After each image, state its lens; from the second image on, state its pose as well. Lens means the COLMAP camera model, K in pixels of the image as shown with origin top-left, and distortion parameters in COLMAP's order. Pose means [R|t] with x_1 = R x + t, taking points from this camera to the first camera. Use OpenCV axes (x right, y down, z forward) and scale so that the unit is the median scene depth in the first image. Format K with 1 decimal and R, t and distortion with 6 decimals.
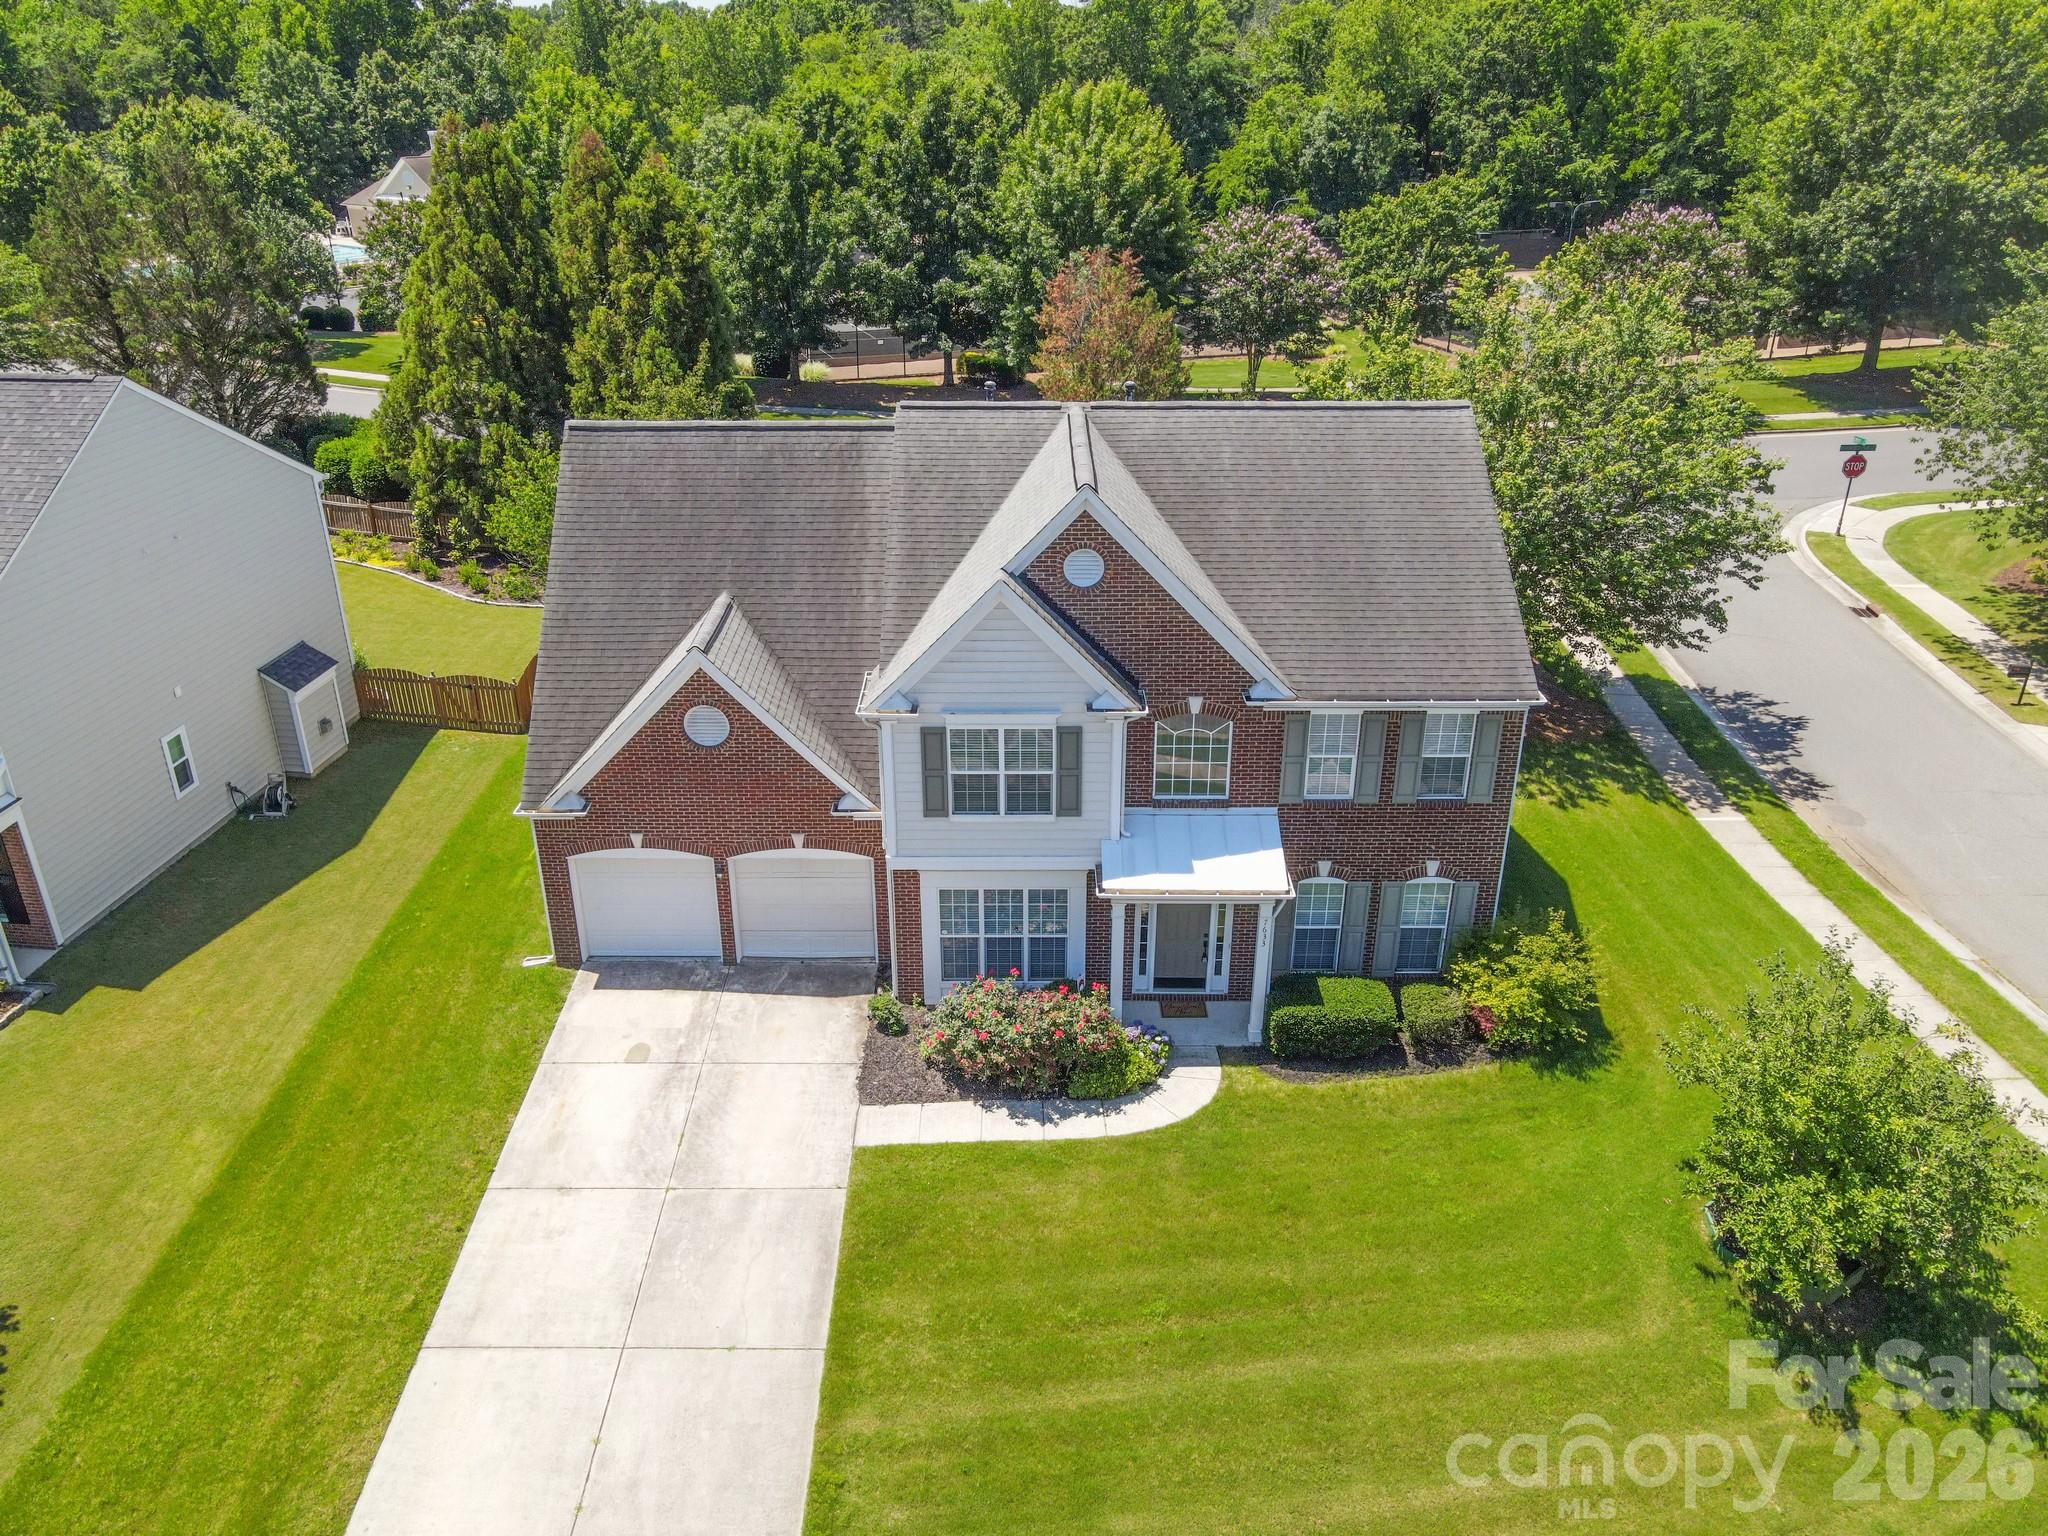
lens RADIAL K [[1516.4, 0, 1033.0], [0, 1516.4, 769.3], [0, 0, 1]] dist [0.003841, 0.011865]
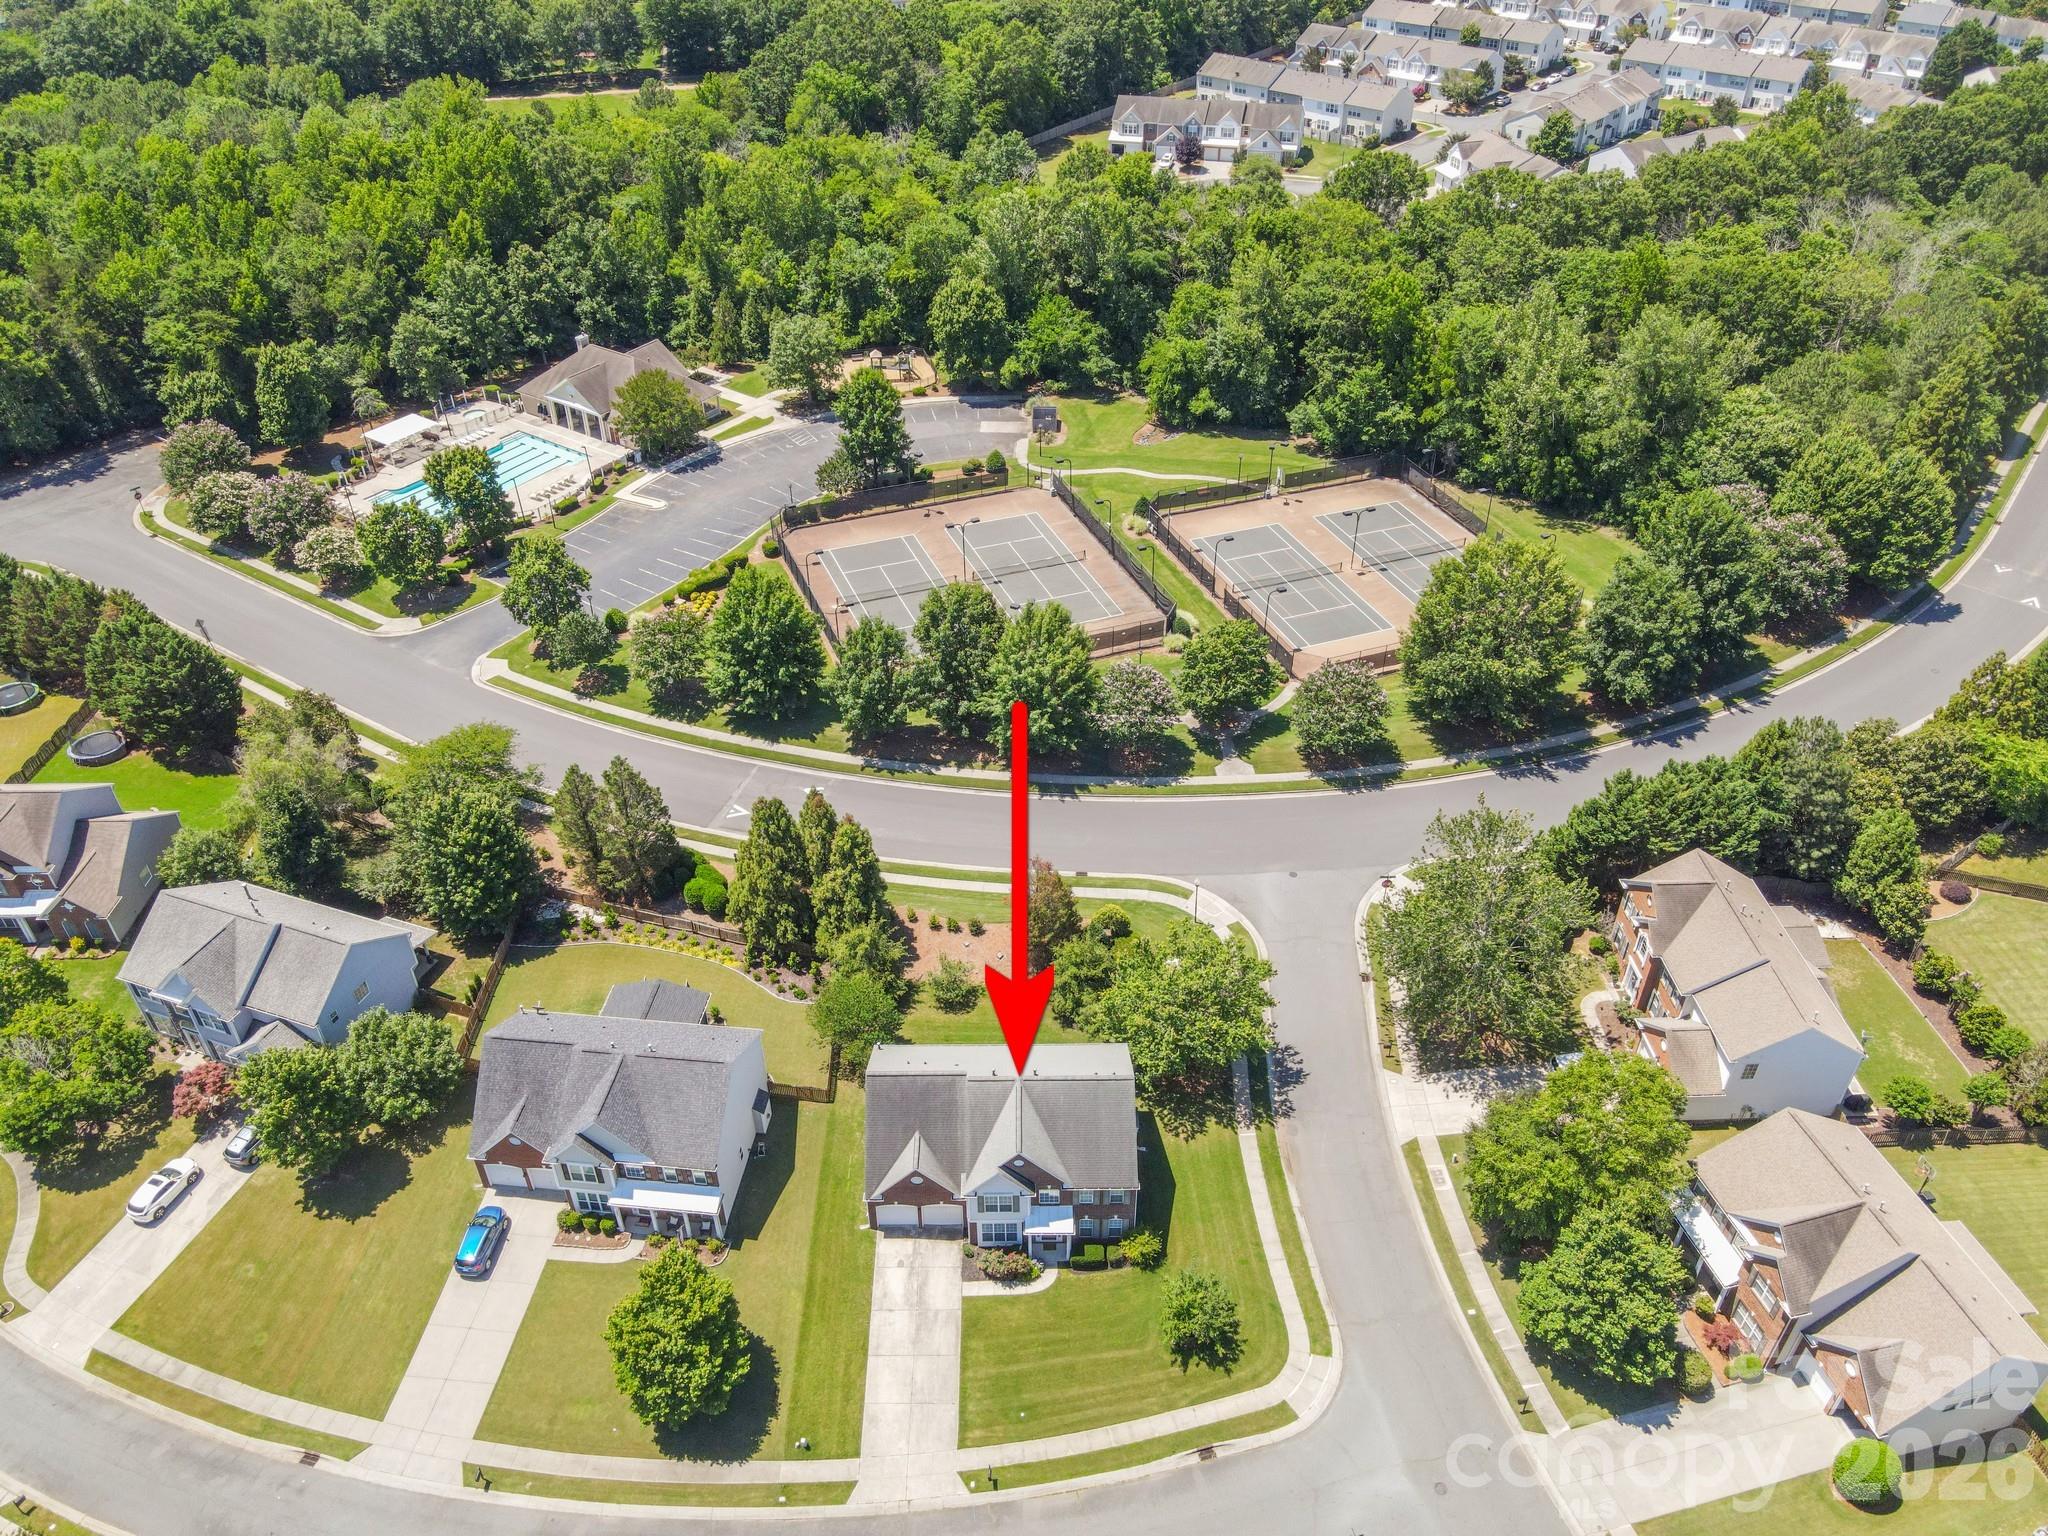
lens RADIAL K [[1516.4, 0, 1018.0], [0, 1516.4, 771.6], [0, 0, 1]] dist [0.003841, 0.011865]
pose [[0.999950, -0.007262, -0.006933, 0.056201], [0.008533, 0.978598, 0.205604, -1.645990], [0.005292, -0.205652, 0.978611, -2.235010]]
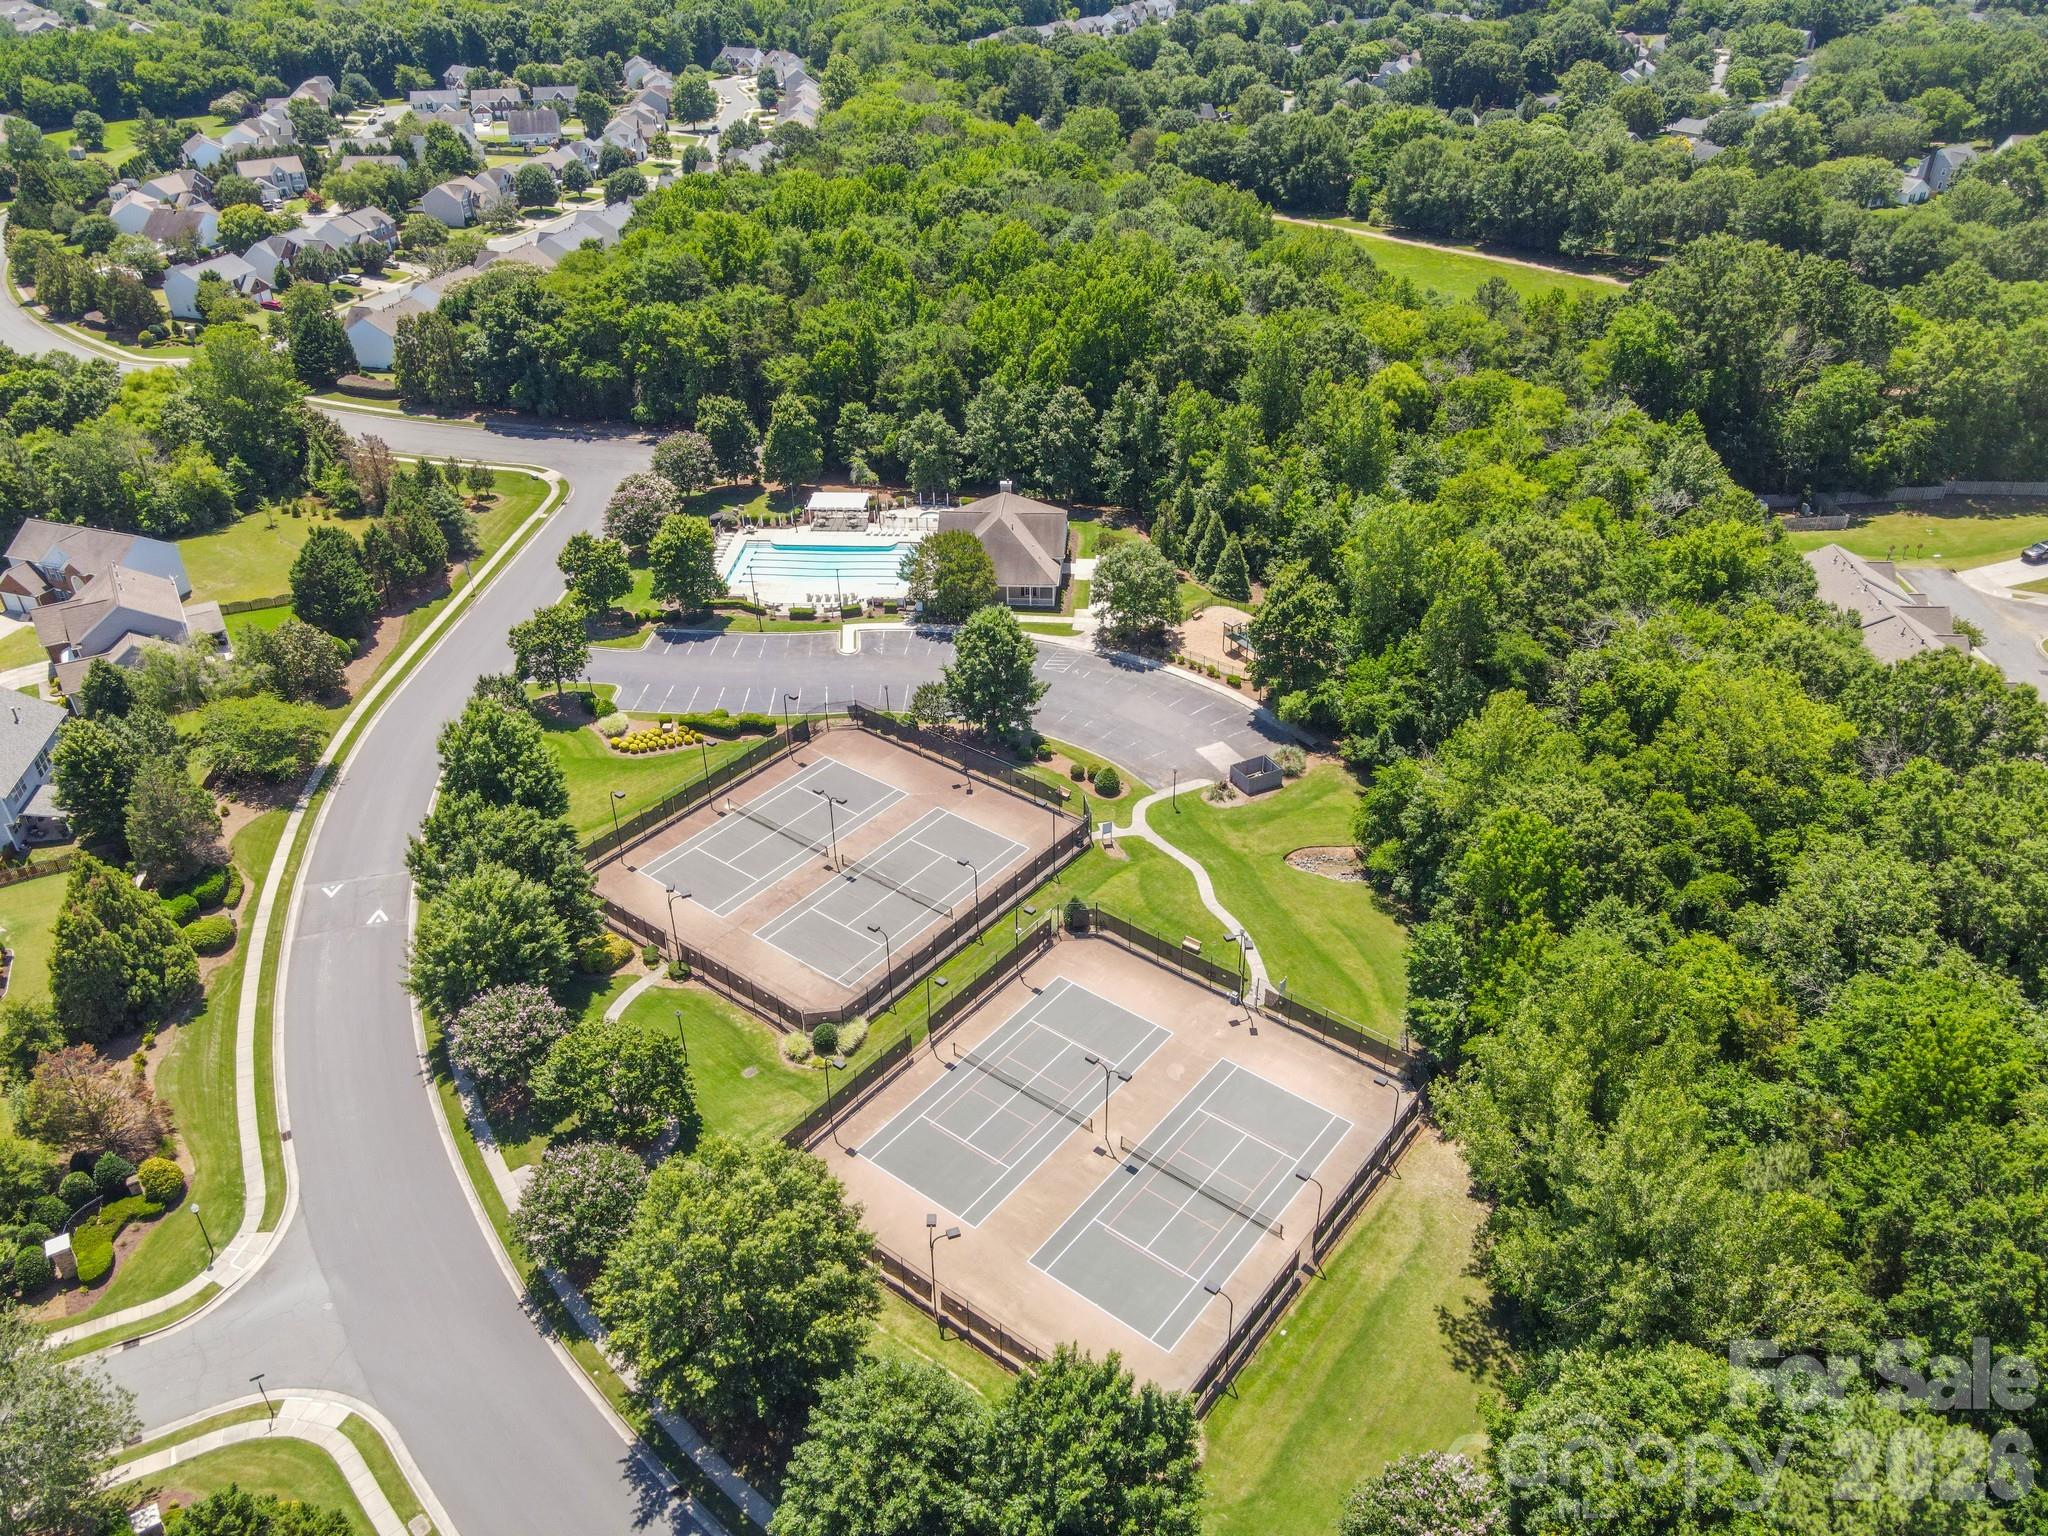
lens RADIAL K [[1516.4, 0, 1027.6], [0, 1516.4, 764.0], [0, 0, 1]] dist [0.003841, 0.011865]
pose [[0.511399, 0.454900, -0.729066, 3.650625], [-0.347406, 0.885421, 0.308771, -3.212127], [0.785990, 0.095377, 0.610838, 0.990385]]
